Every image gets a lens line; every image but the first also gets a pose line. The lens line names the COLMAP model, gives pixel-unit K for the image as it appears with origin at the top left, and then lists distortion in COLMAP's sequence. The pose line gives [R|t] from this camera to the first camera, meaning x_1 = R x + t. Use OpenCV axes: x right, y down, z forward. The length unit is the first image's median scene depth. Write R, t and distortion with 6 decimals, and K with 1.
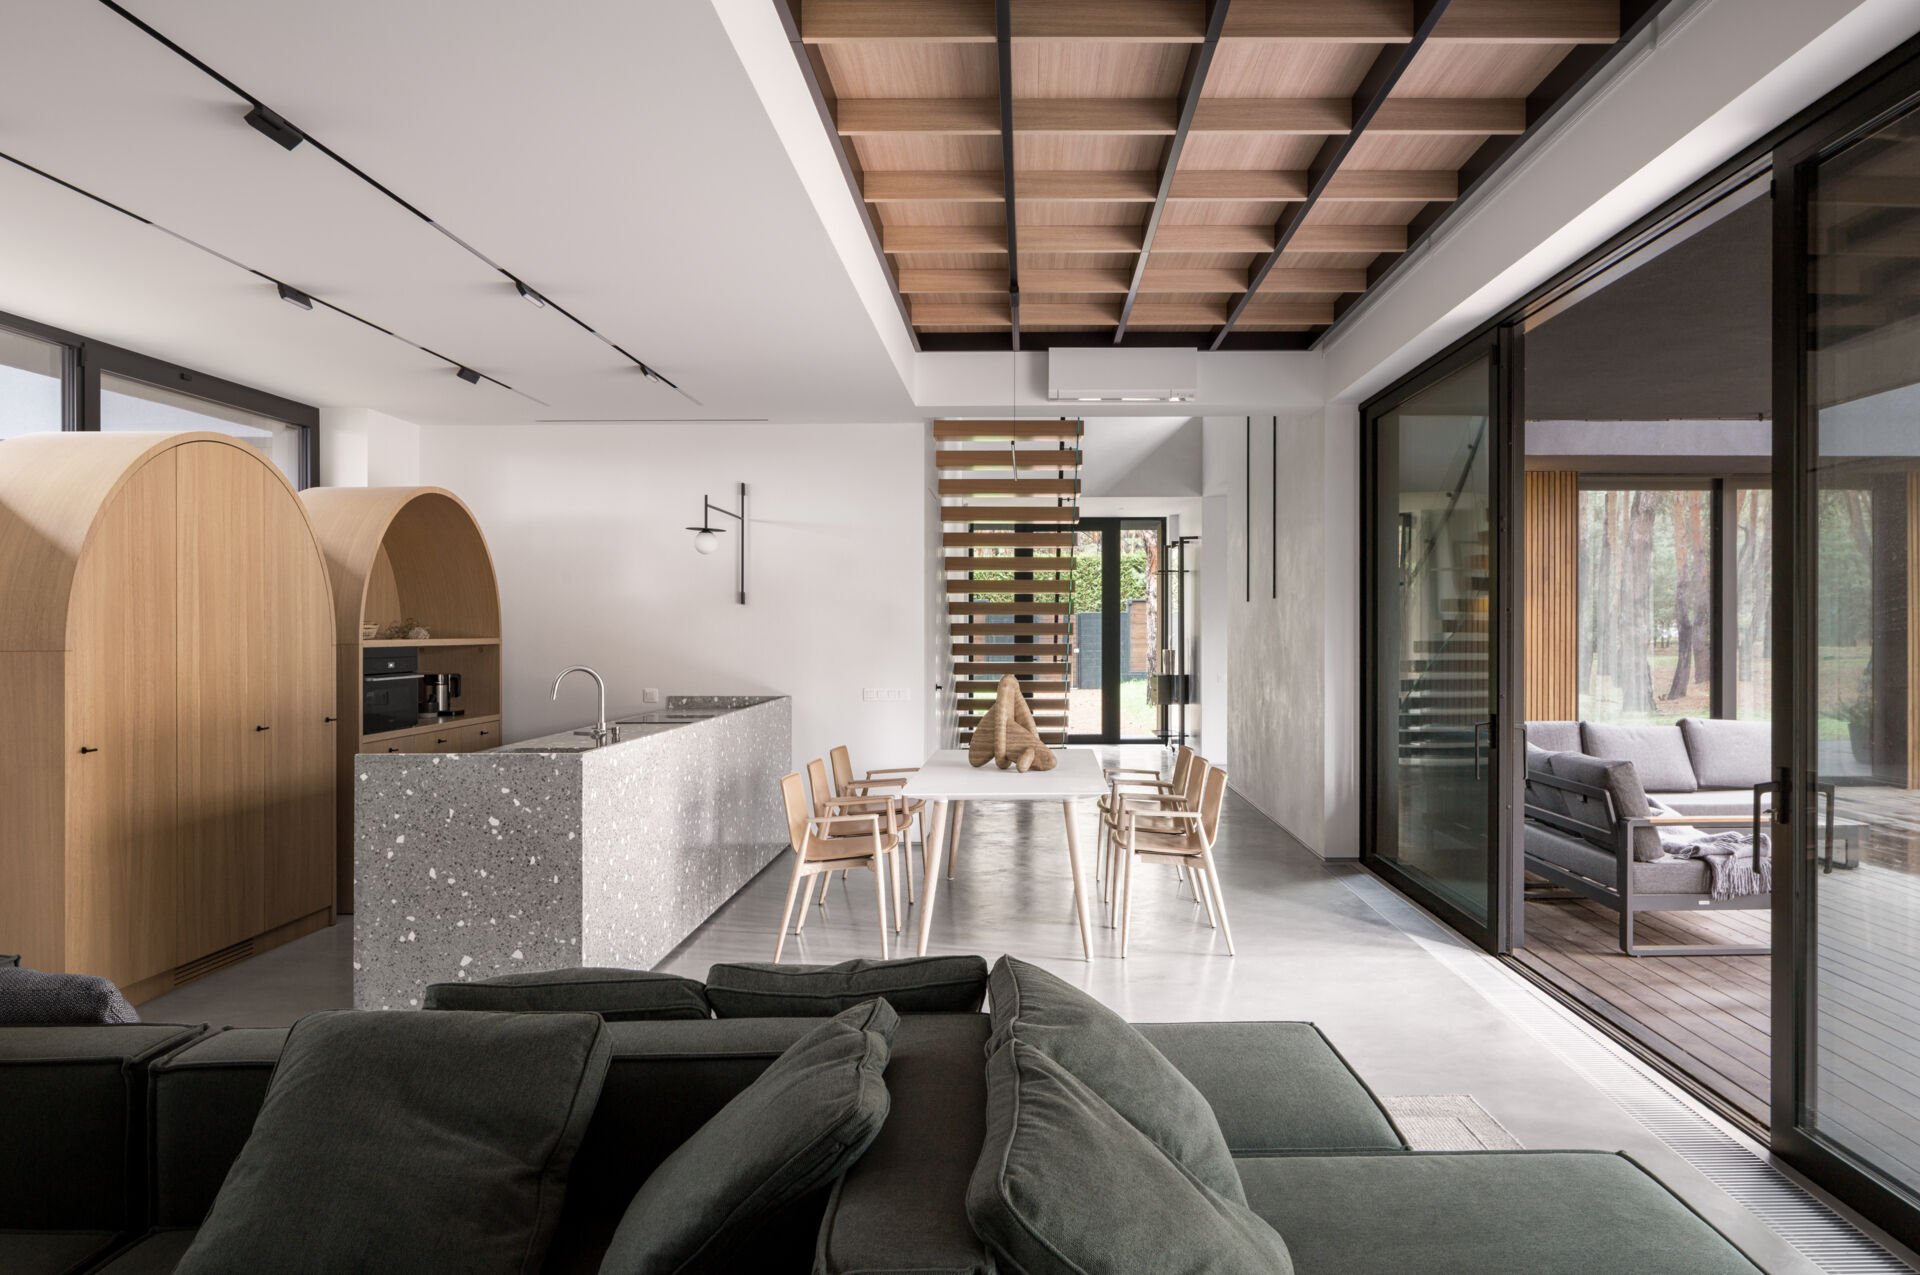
lens RADIAL K [[1315.2, 0, 1009.7], [0, 1315.2, 632.6], [0, 0, 1]] dist [-0.009408, 0.004905]
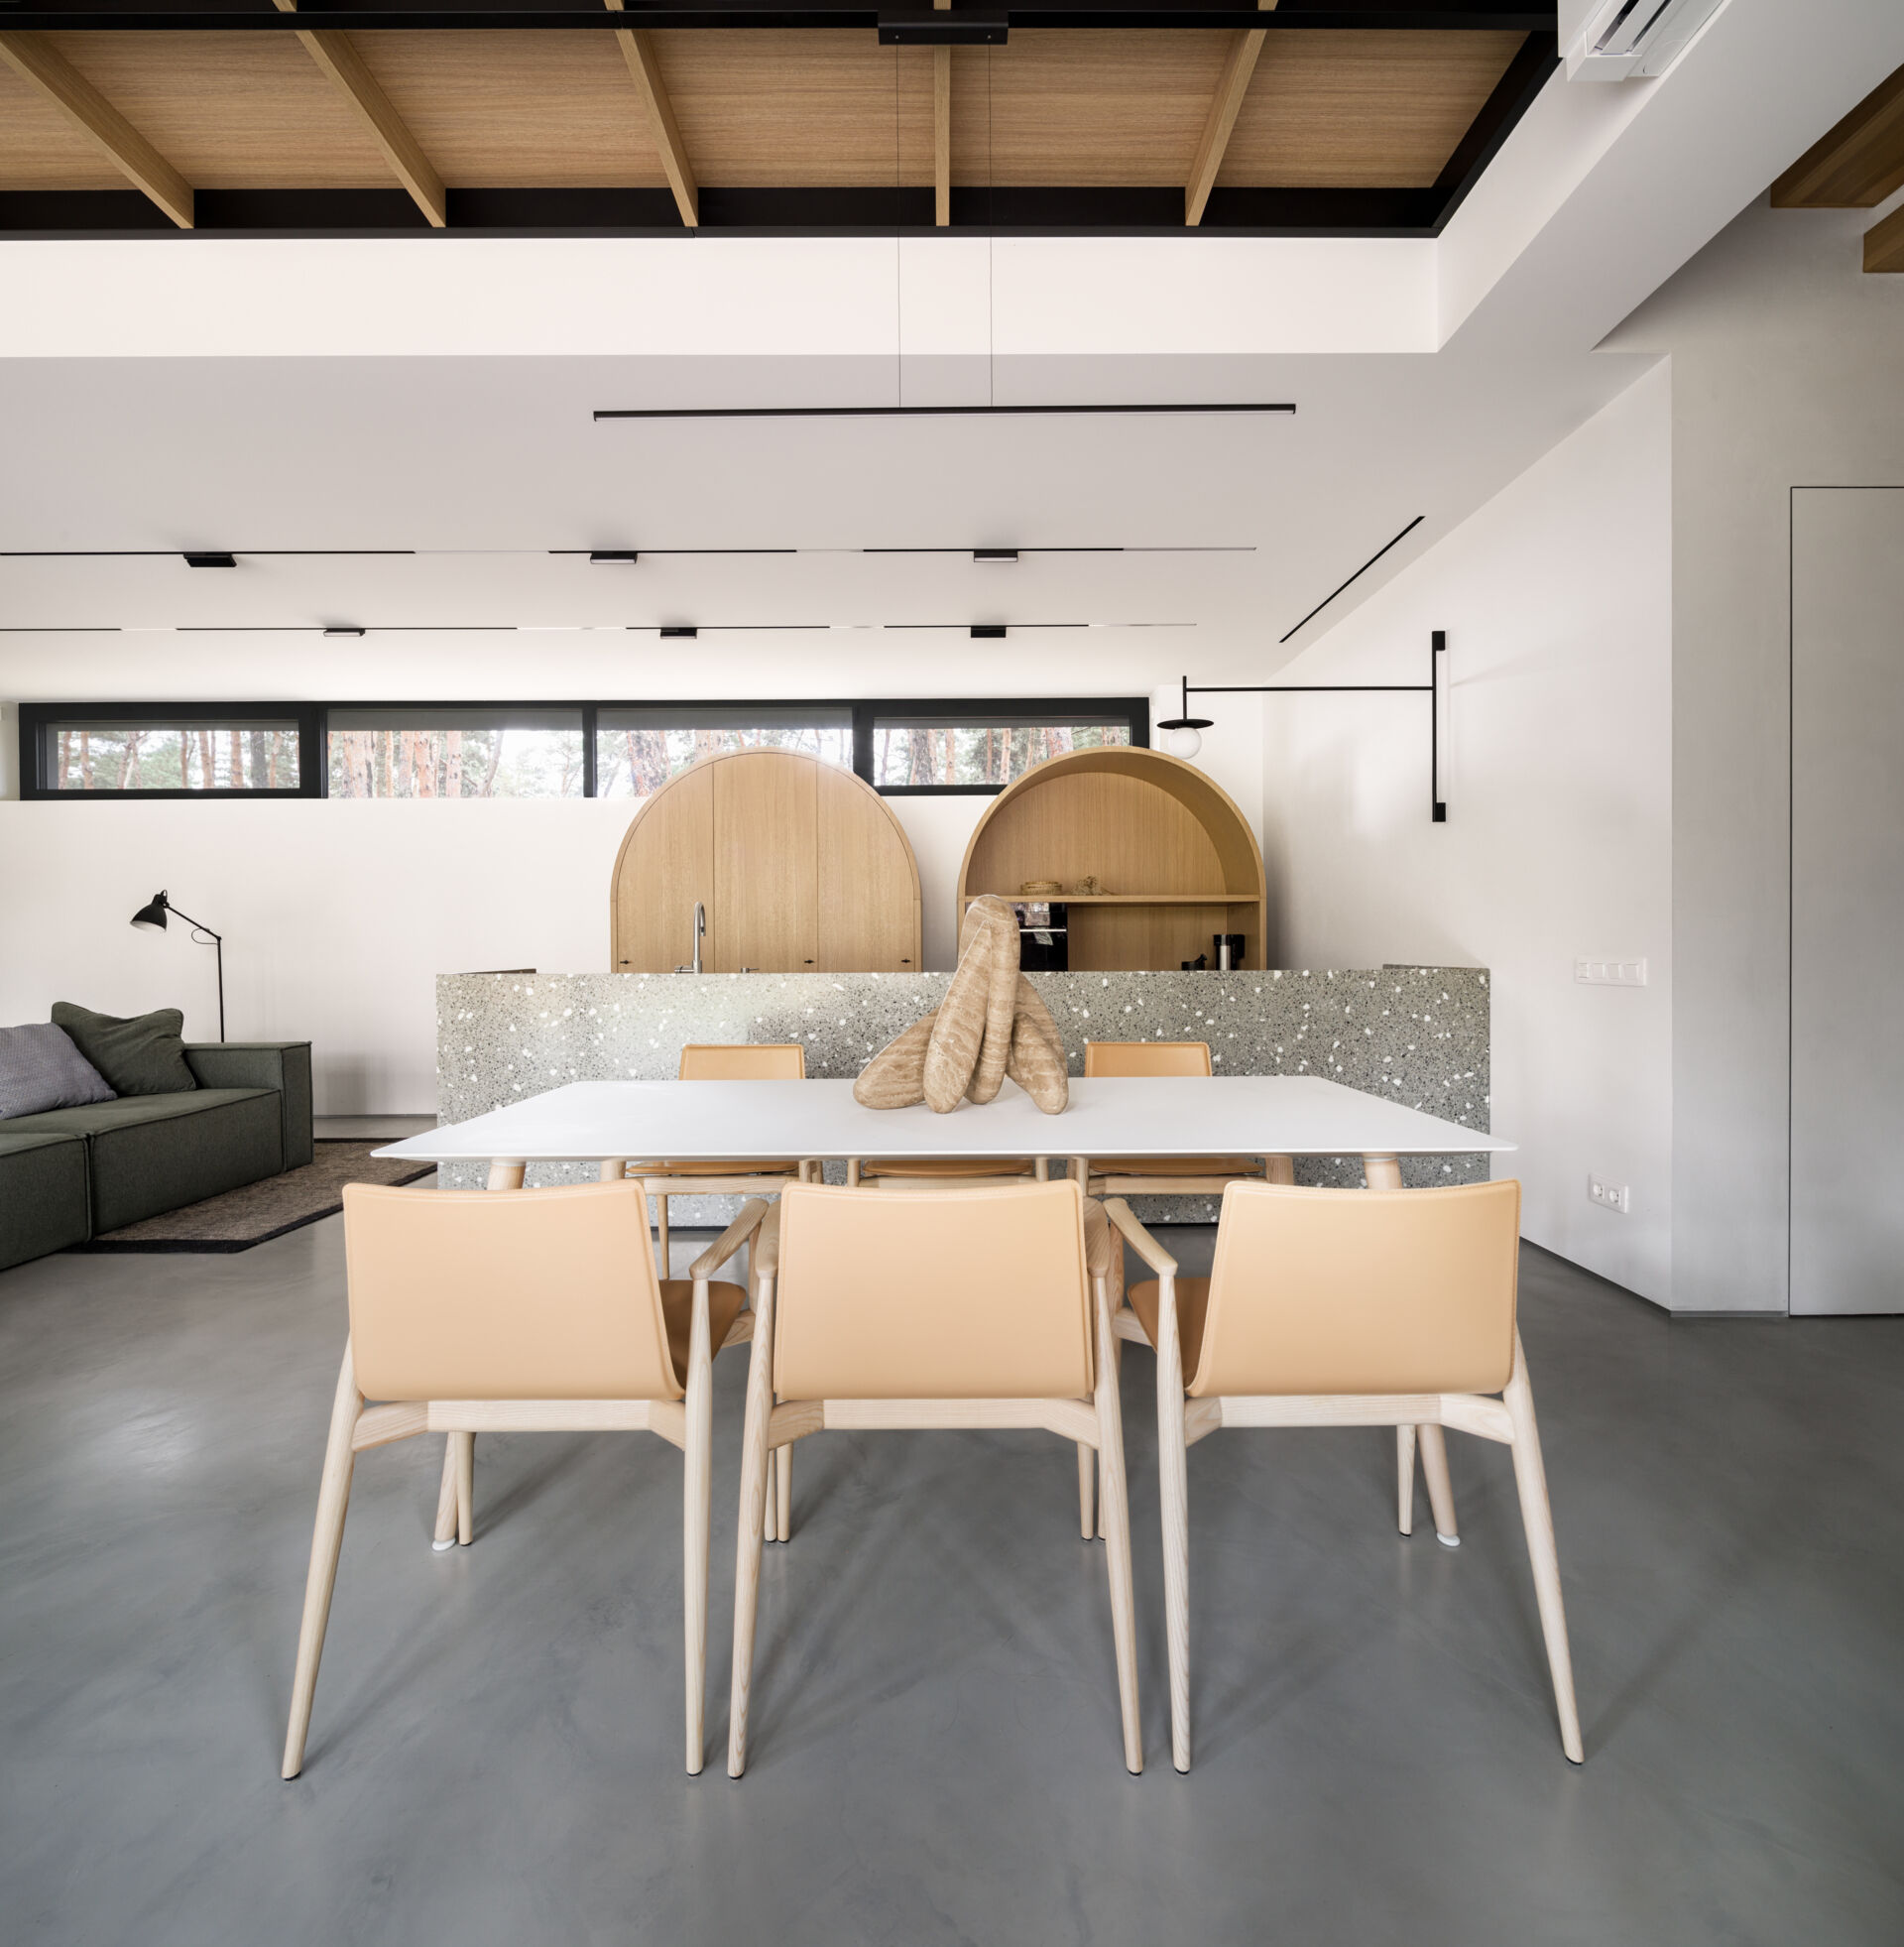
lens RADIAL K [[911.2, 0, 947.0], [0, 911.2, 947.3], [0, 0, 1]] dist [0.008356, -0.002713]
pose [[0.011787, 0.007748, -0.999901, 0.339148], [0.002683, 0.999966, 0.007780, 0.050306], [0.999927, -0.002774, 0.011766, 1.097855]]
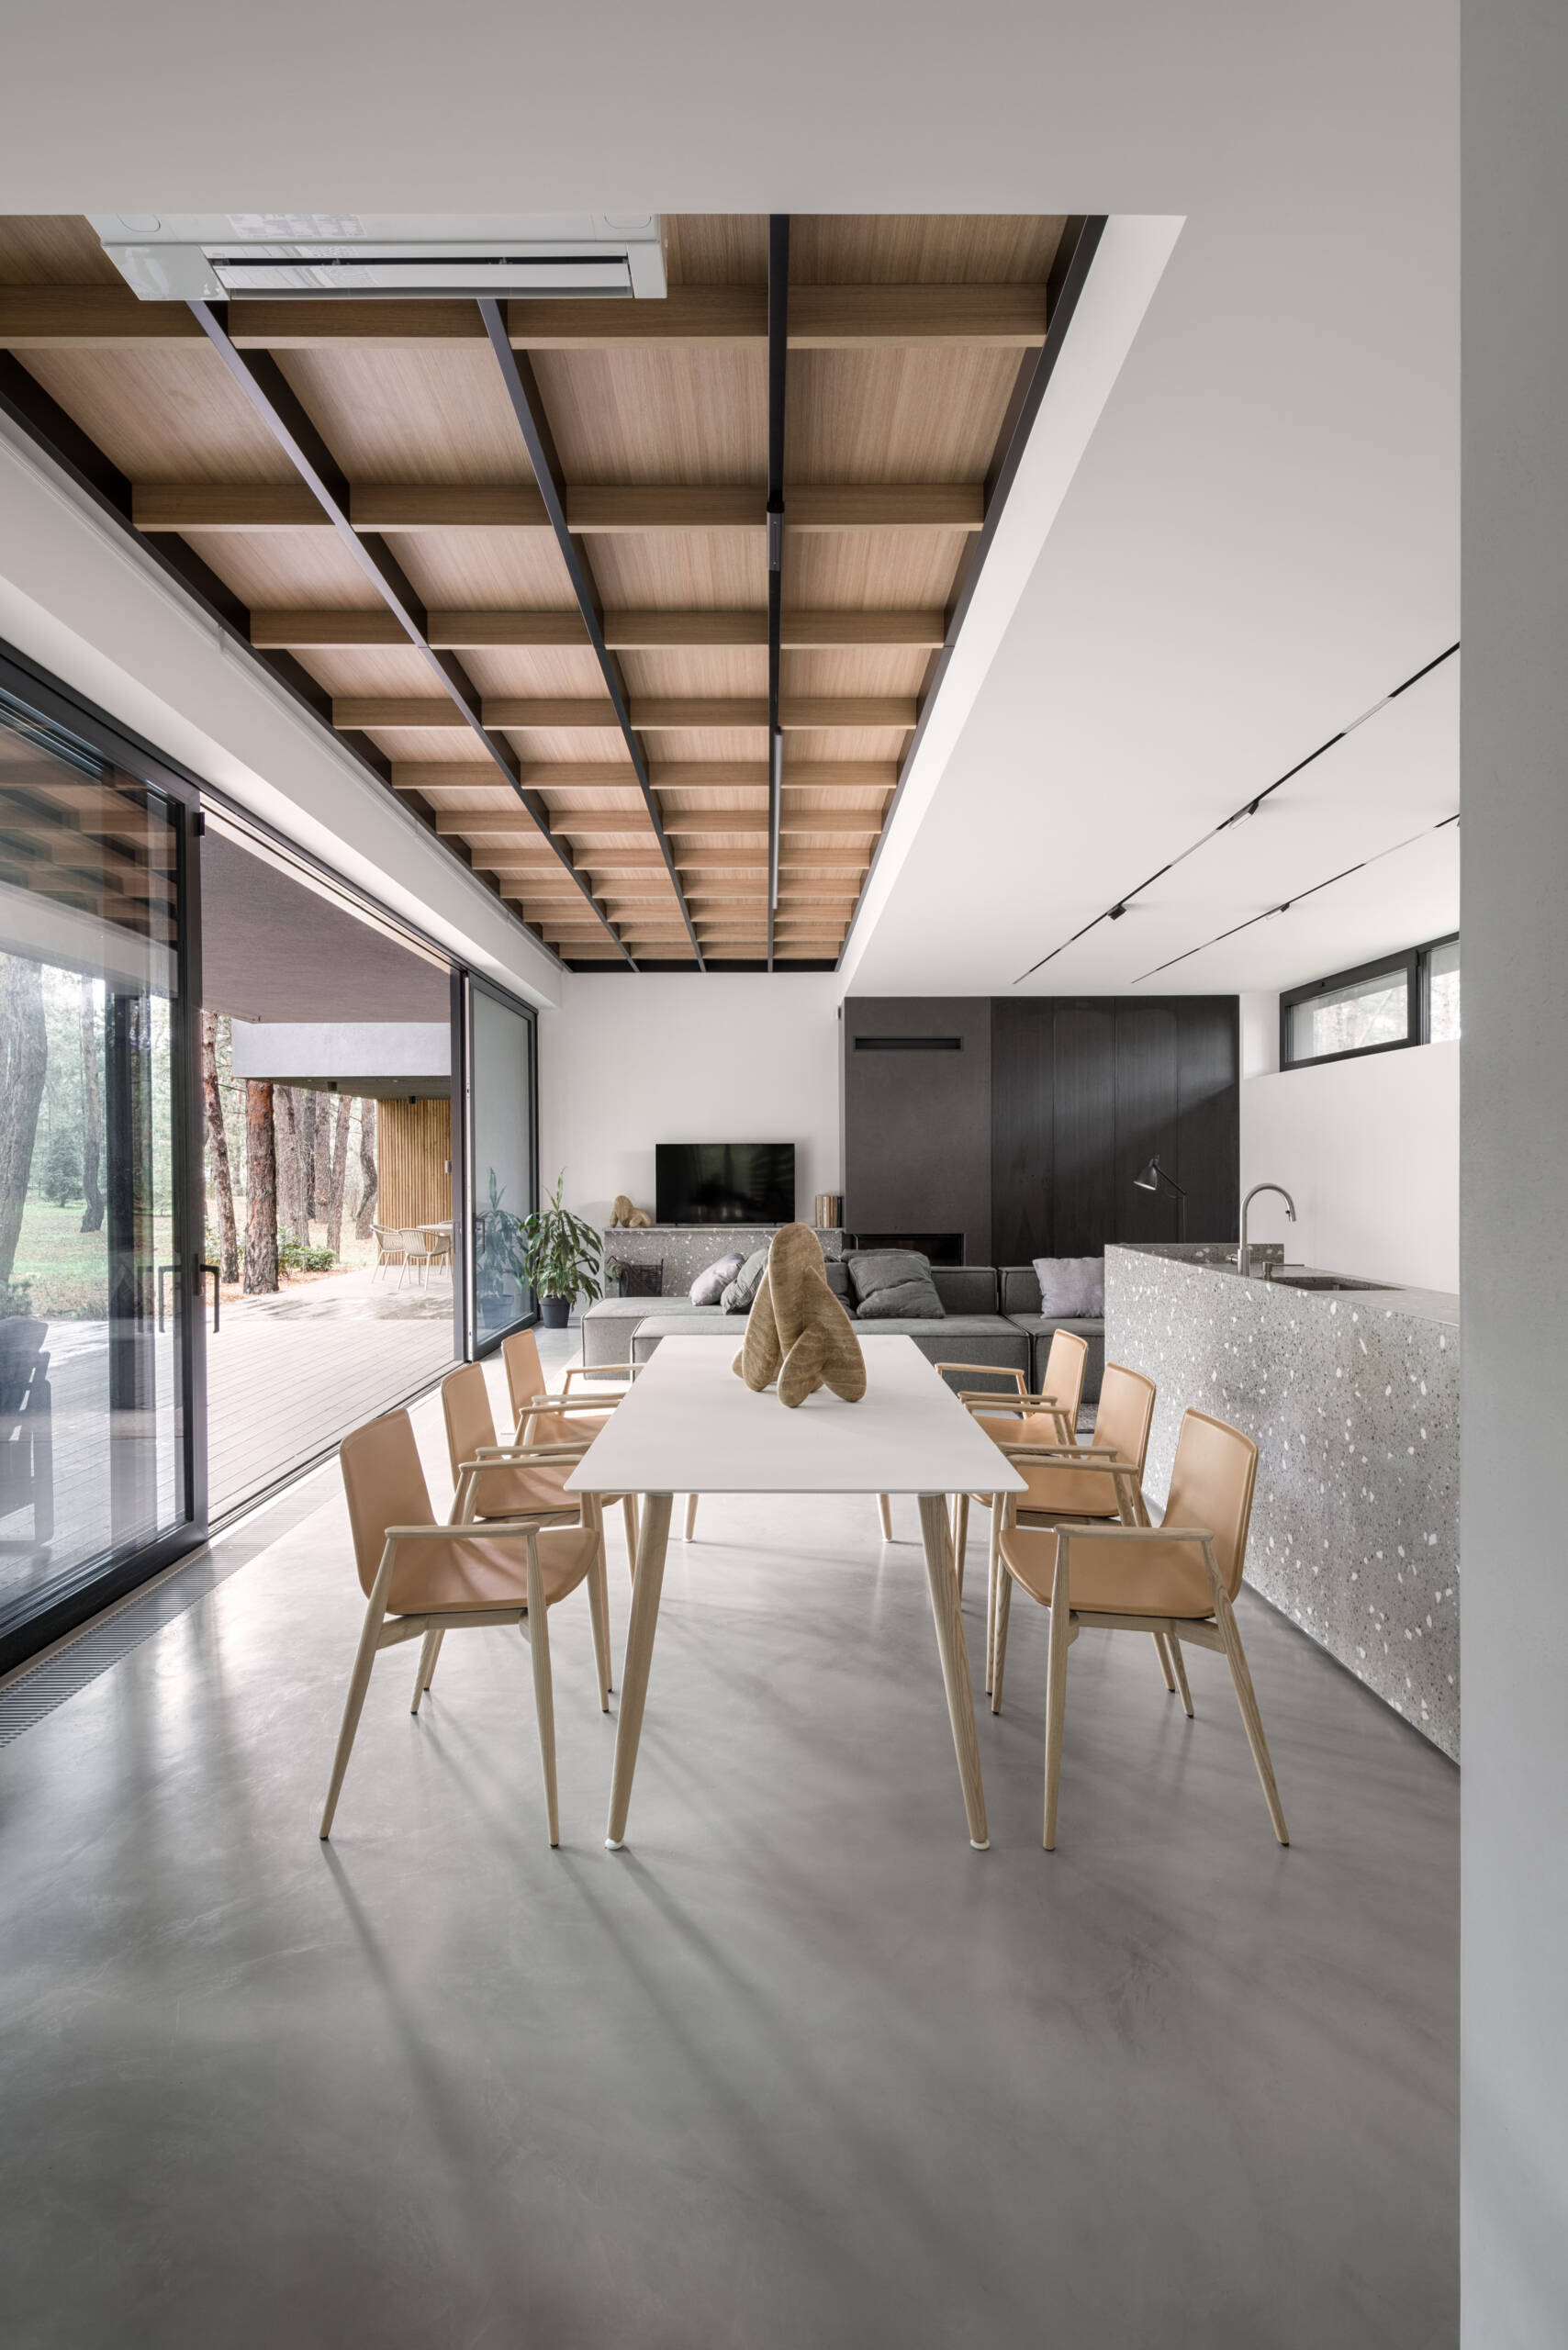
lens RADIAL K [[1128.6, 0, 770.1], [0, 1128.6, 1170.6], [0, 0, 1]] dist [-0.001599, -0.000852]
pose [[-0.999894, 0.012231, -0.007855, 0.006996], [0.012198, 0.999917, 0.004197, 0.008339], [0.007906, 0.004101, -0.999960, 1.631497]]
